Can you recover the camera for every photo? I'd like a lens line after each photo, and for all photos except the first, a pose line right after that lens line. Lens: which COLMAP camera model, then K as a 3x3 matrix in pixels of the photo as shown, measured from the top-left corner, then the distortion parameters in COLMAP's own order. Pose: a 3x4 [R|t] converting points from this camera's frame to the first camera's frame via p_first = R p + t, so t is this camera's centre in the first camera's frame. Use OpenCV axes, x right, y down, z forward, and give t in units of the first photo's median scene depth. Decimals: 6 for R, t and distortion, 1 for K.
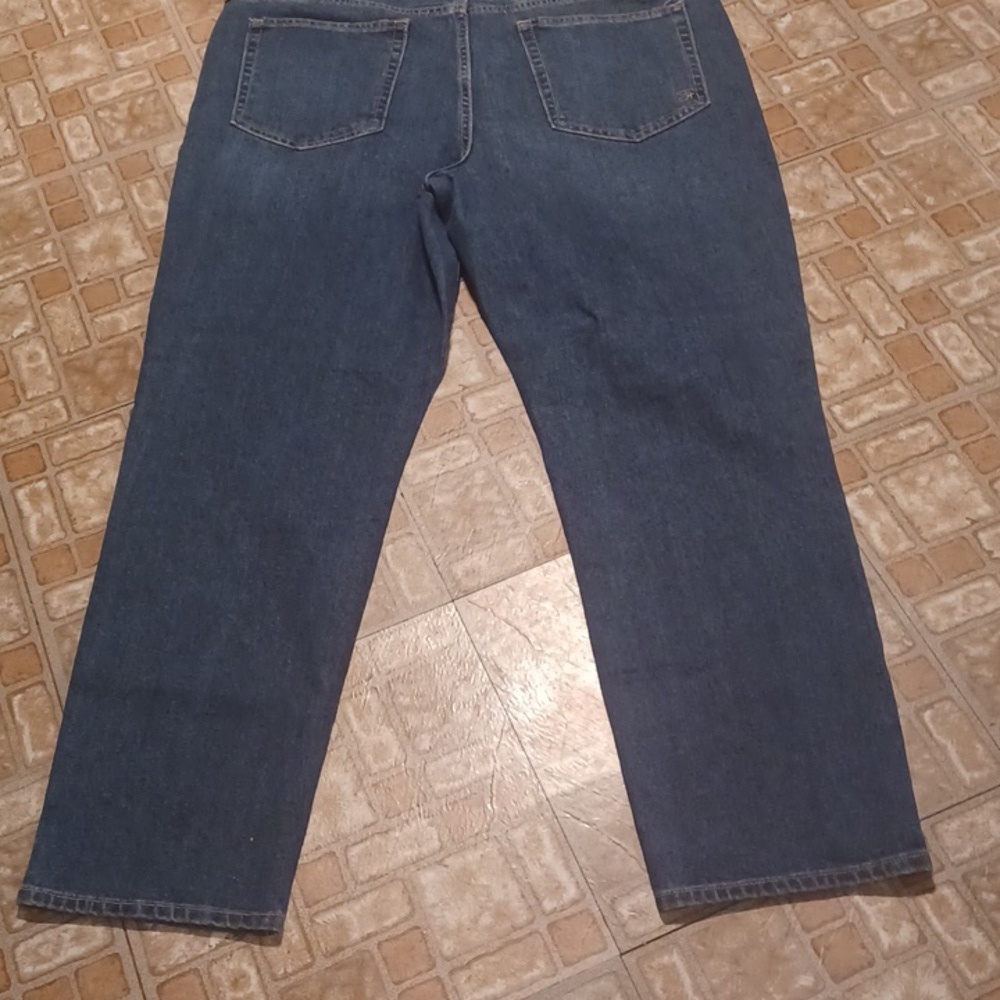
lens RADIAL K [[1630.4, 0, 500.0], [0, 1630.4, 500.0], [0, 0, 1]] dist [0.073164, 0.071109]
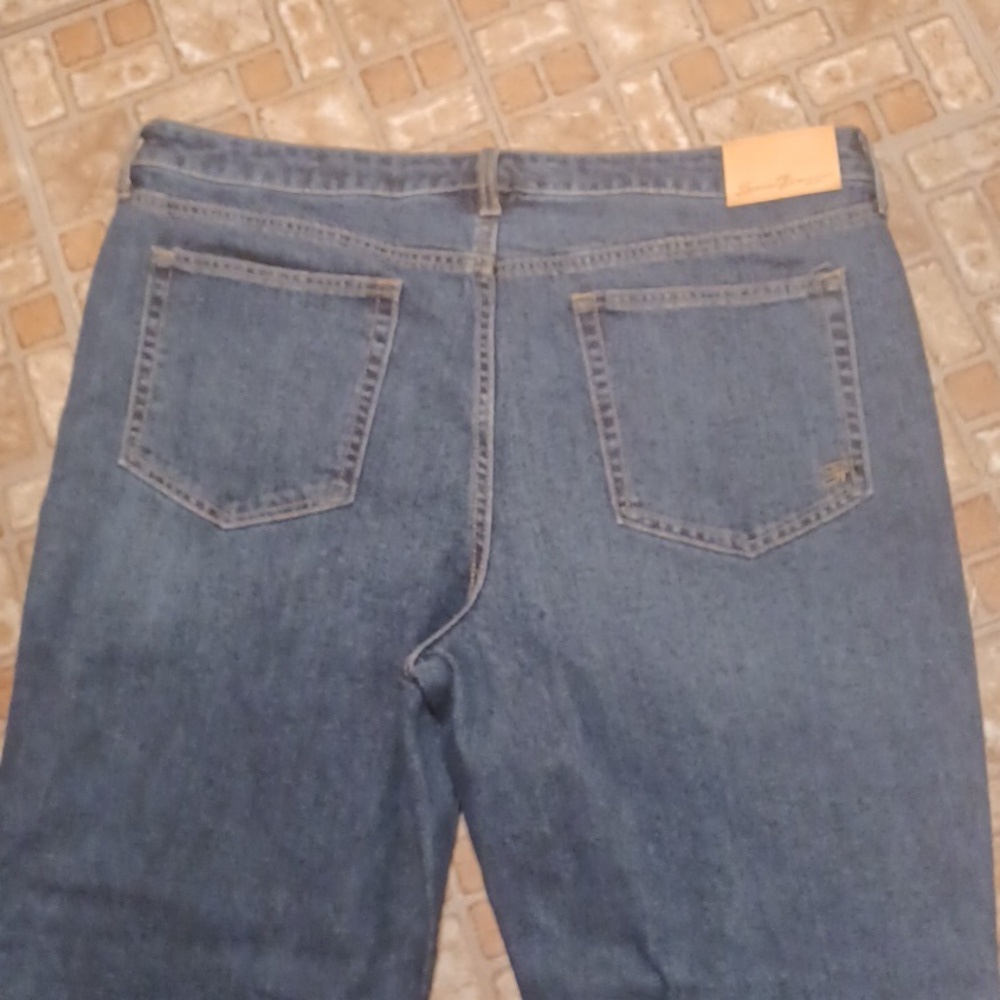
lens RADIAL K [[1630.4, 0, 500.0], [0, 1630.4, 500.0], [0, 0, 1]] dist [0.073164, 0.071109]
pose [[0.998507, 0.044942, -0.031050, 0.005660], [-0.032813, 0.947913, 0.316834, -0.423827], [0.043672, -0.315342, 0.947973, 0.393019]]
